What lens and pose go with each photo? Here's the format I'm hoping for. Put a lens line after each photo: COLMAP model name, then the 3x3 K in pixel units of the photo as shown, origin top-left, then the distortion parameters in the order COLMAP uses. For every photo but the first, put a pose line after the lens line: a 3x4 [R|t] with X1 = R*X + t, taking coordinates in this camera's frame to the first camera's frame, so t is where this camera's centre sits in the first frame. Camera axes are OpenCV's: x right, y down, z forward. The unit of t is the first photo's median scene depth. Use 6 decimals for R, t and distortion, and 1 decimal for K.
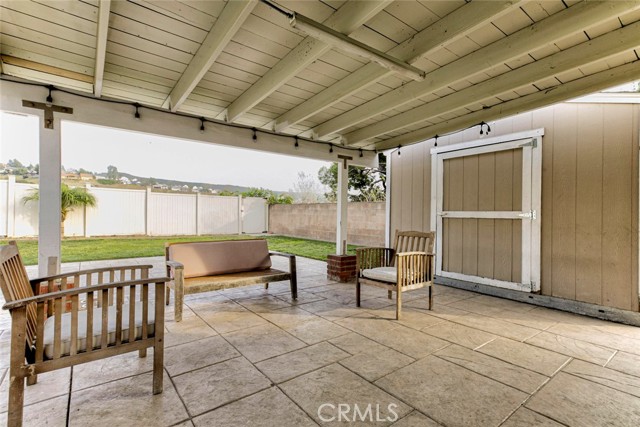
lens RADIAL K [[292.2, 0, 320.0], [0, 292.2, 213.5], [0, 0, 1]] dist [0.000518, 0.000074]
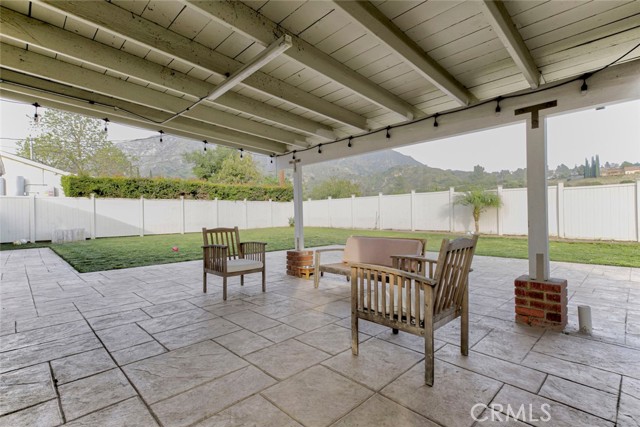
lens RADIAL K [[306.0, 0, 333.7], [0, 306.0, 217.3], [0, 0, 1]] dist [0.017927, -0.000284]
pose [[0.148775, -0.009951, -0.988821, 0.260766], [0.022913, 0.999716, -0.006613, 0.007101], [0.988606, -0.021673, 0.148960, 0.215680]]
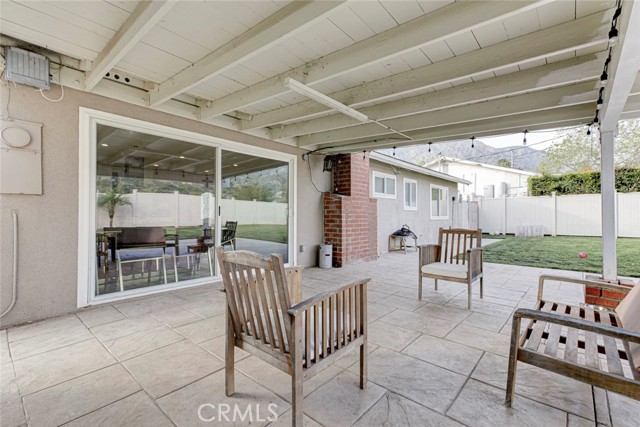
lens RADIAL K [[296.0, 0, 320.0], [0, 296.0, 213.5], [0, 0, 1]] dist [0.046064, 0.000033]
pose [[-0.978243, -0.018727, -0.206616, 0.095871], [-0.016457, 0.999784, -0.012699, 0.003242], [0.206809, -0.009022, -0.978340, 0.446797]]
